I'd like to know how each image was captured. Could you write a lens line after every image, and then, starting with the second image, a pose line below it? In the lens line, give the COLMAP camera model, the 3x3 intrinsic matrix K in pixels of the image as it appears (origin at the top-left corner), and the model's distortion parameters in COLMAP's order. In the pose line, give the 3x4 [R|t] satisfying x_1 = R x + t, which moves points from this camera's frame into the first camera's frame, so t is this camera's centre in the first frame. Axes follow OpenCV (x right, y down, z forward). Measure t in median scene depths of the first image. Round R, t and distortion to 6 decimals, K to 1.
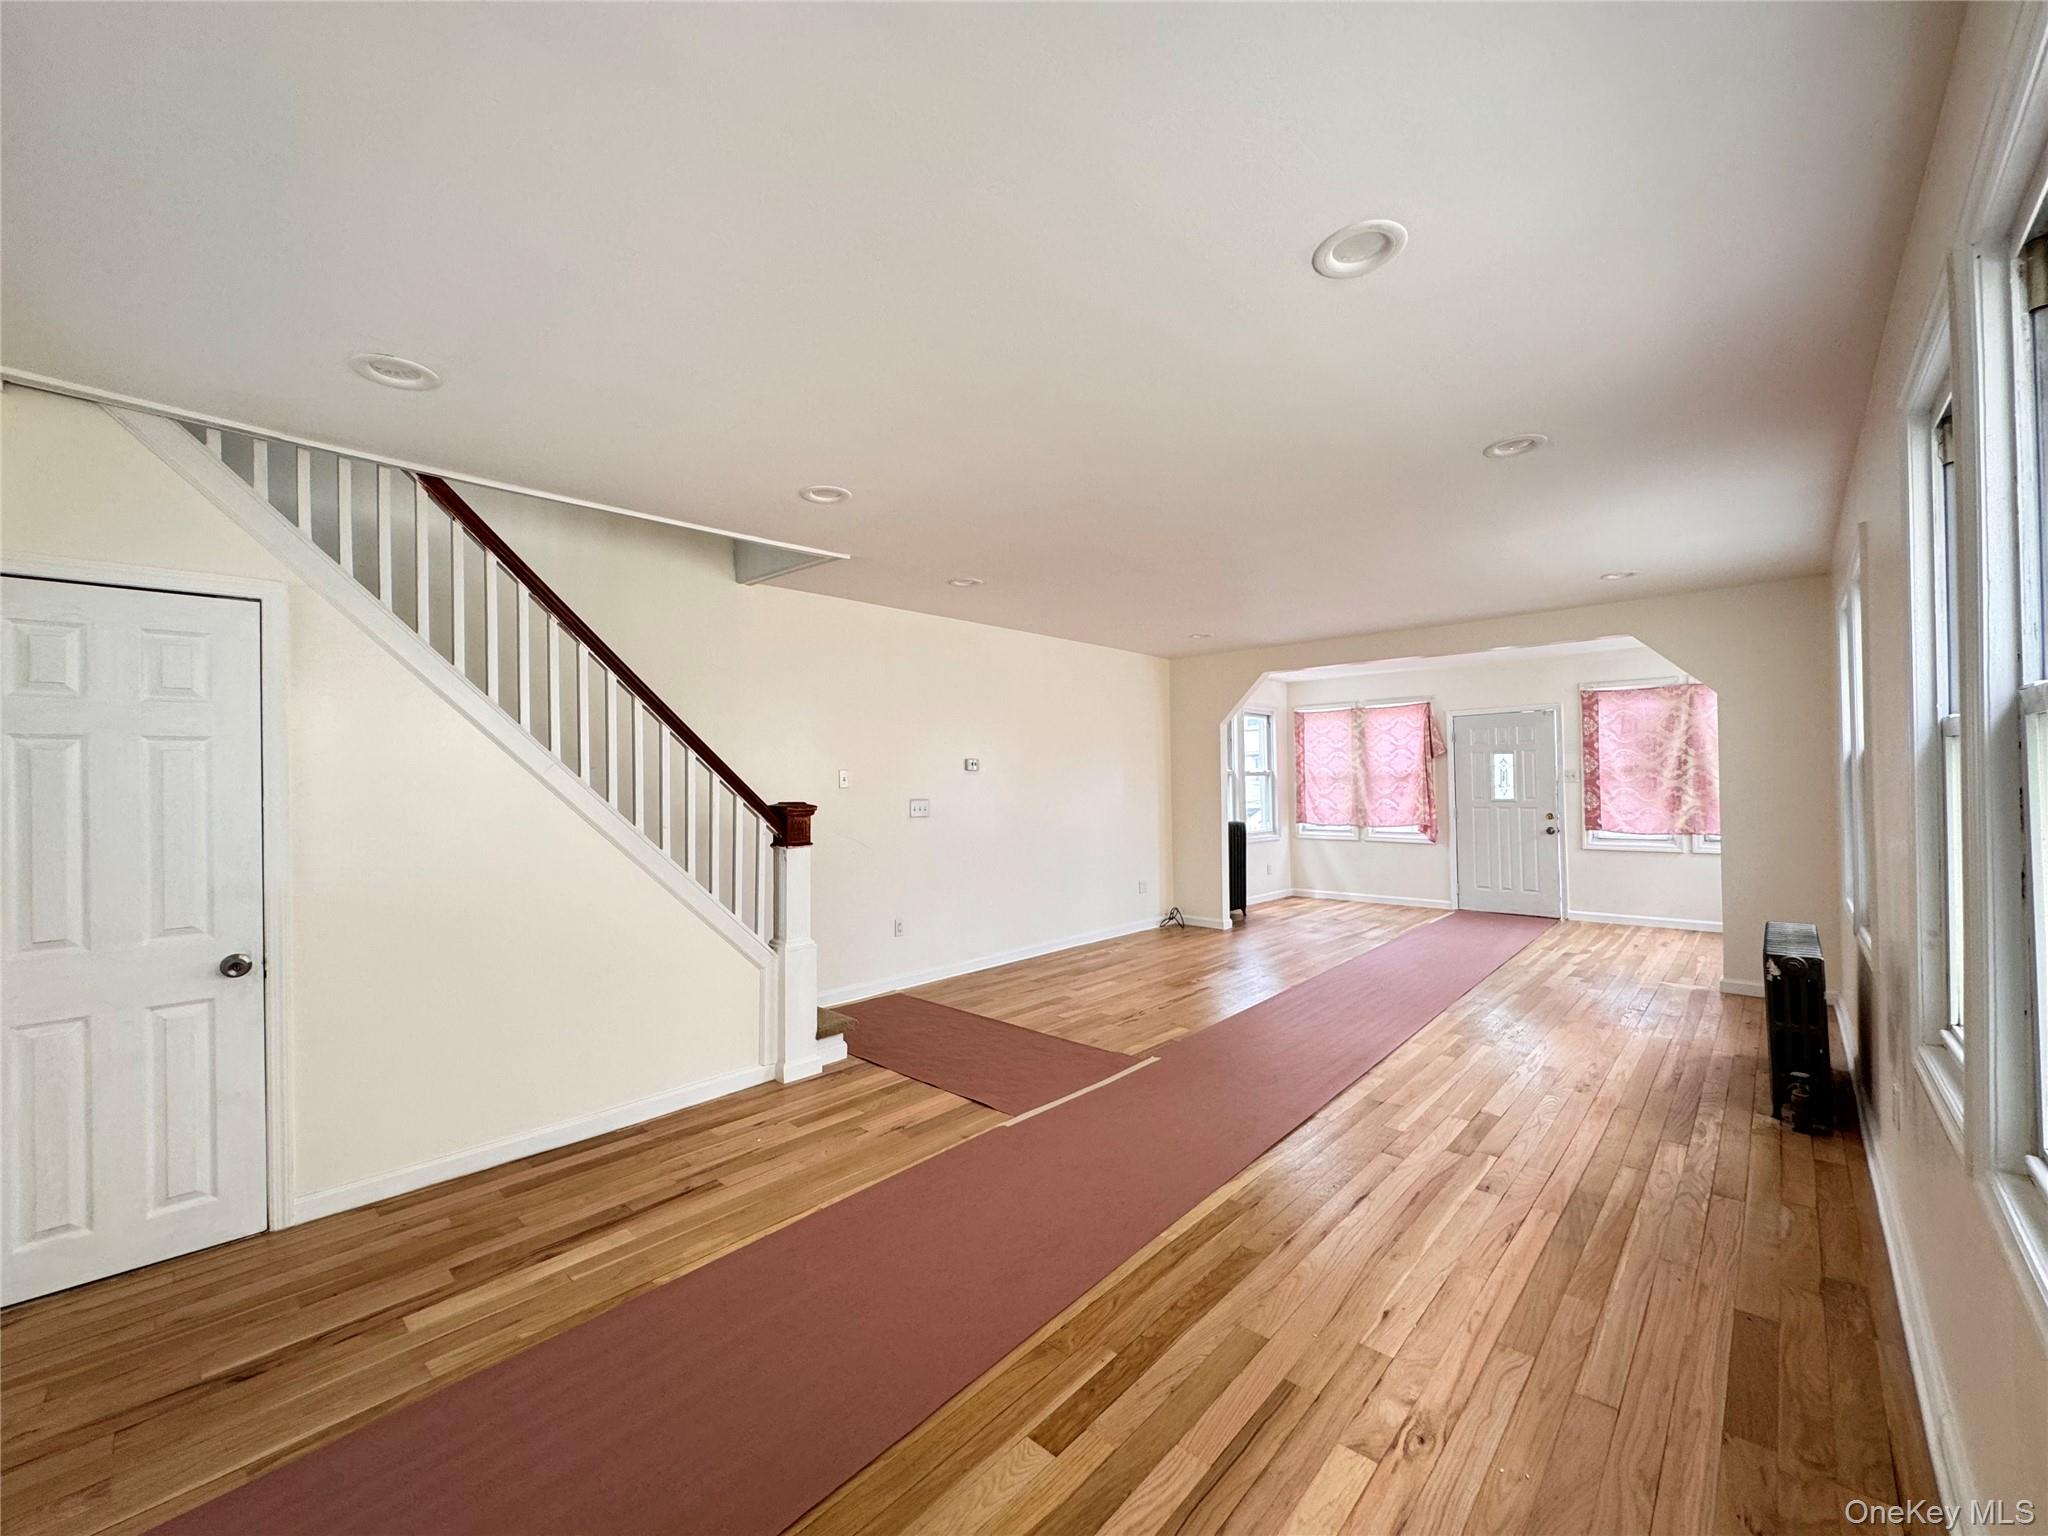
lens RADIAL K [[816.9, 0, 1023.0], [0, 816.9, 780.5], [0, 0, 1]] dist [-0.002641, -0.000489]
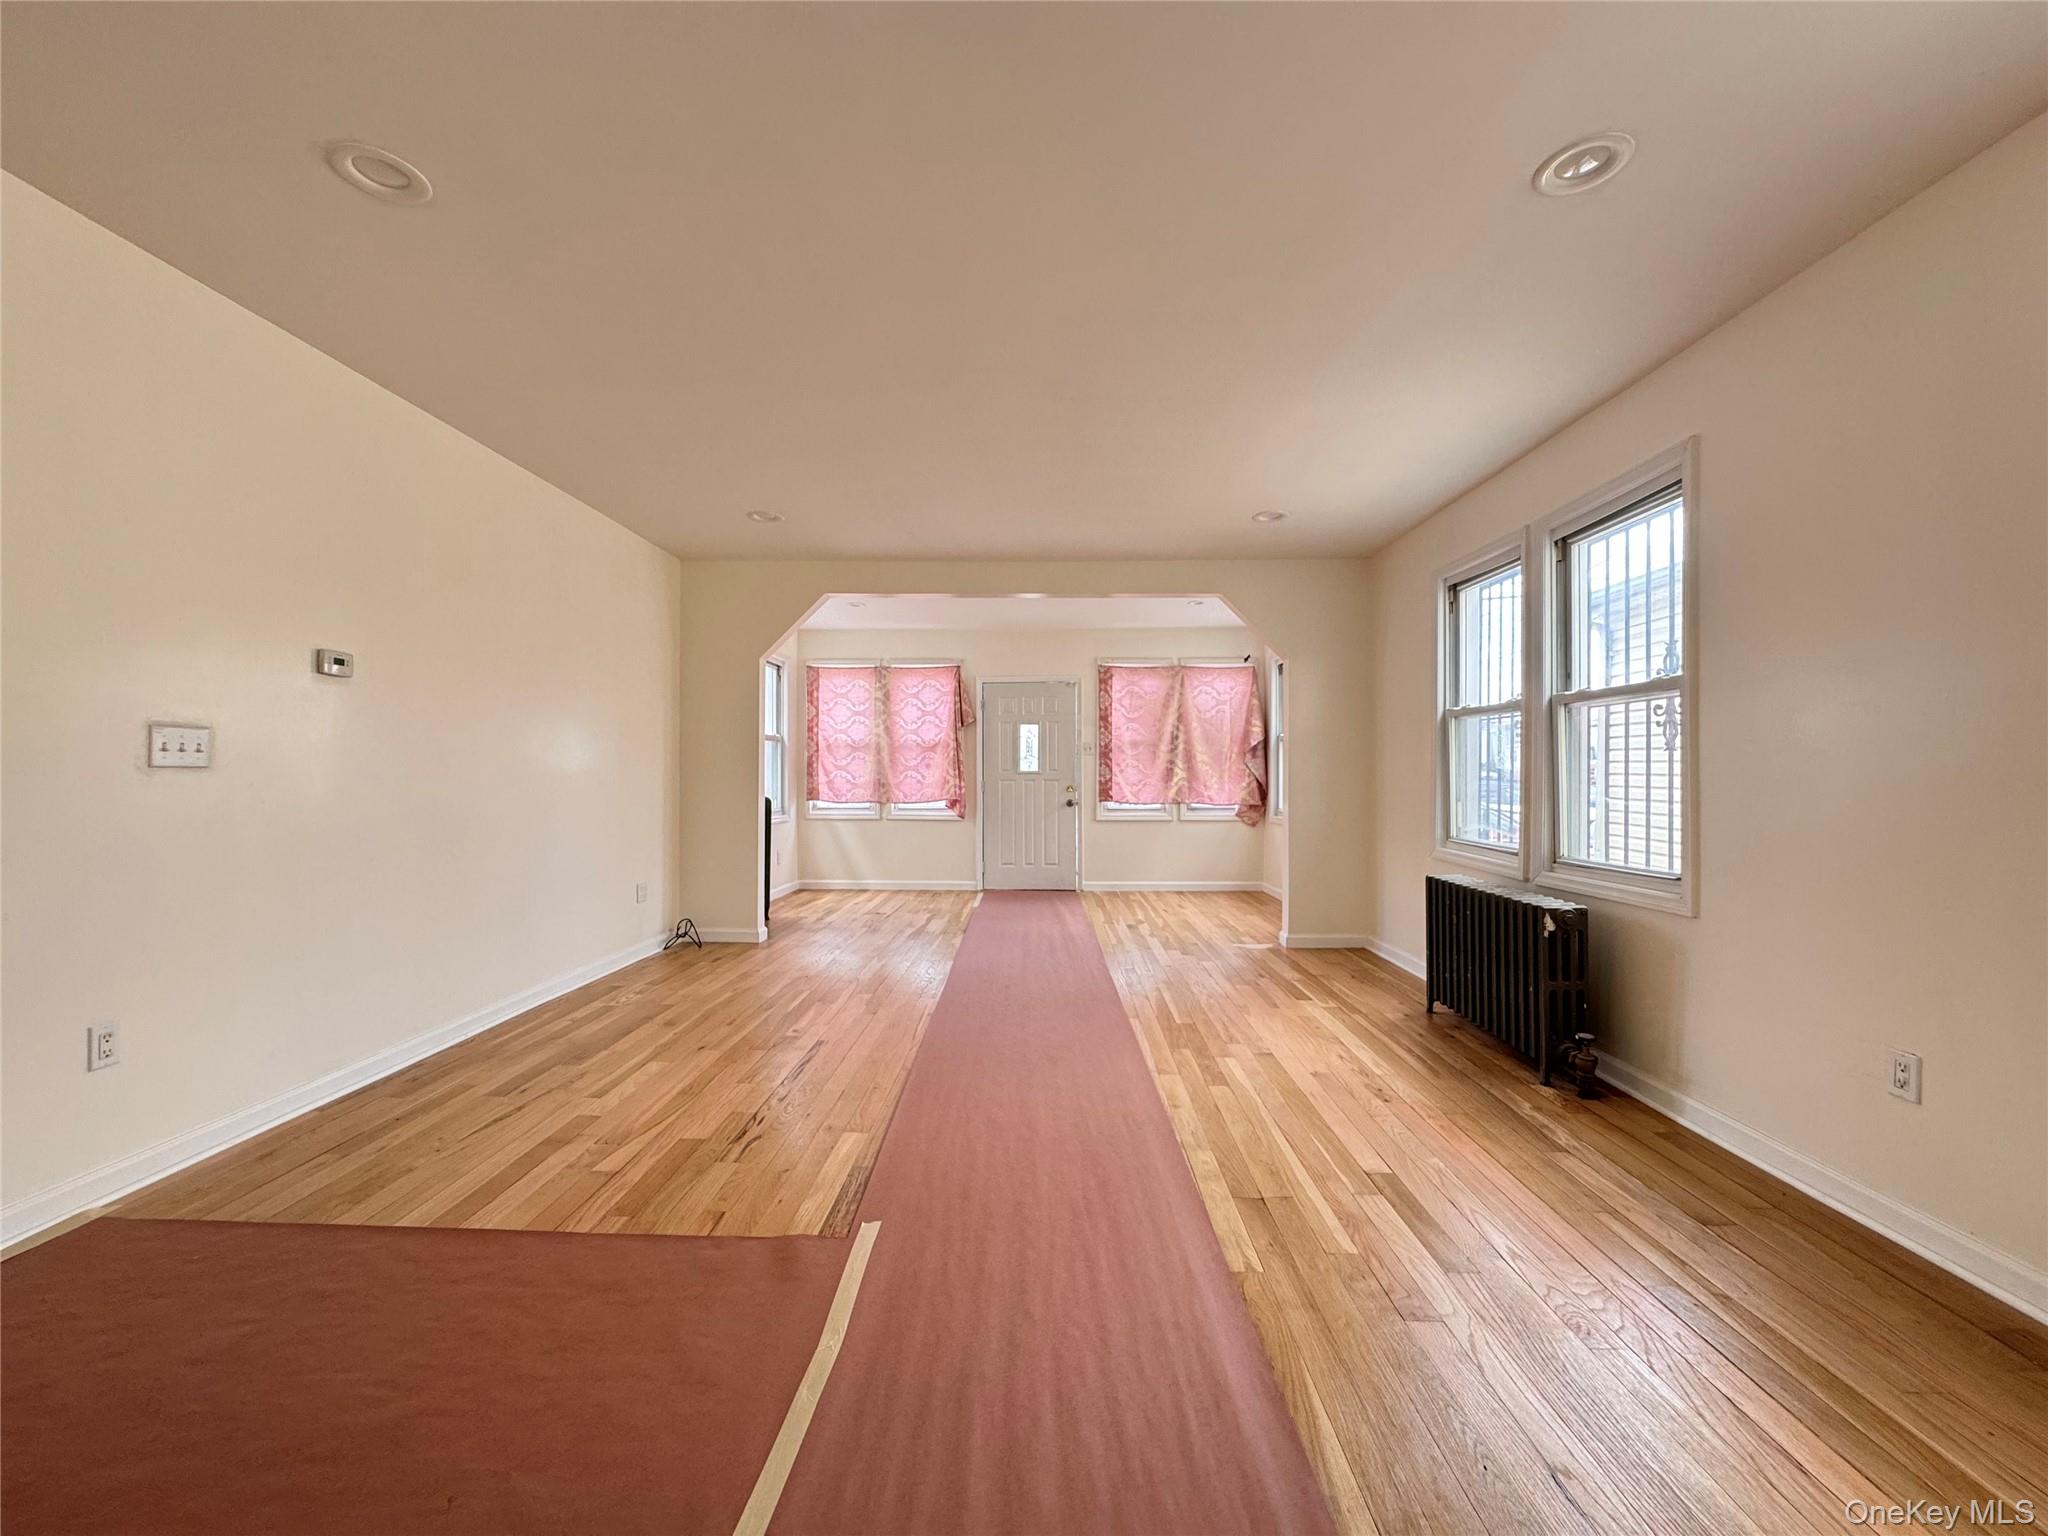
lens RADIAL K [[816.9, 0, 1024.6], [0, 816.9, 775.7], [0, 0, 1]] dist [-0.002641, -0.000489]
pose [[0.752014, 0.012341, 0.659032, -0.055853], [-0.015240, 0.999883, -0.001334, 0.031487], [-0.658971, -0.009040, 0.752114, 0.297334]]
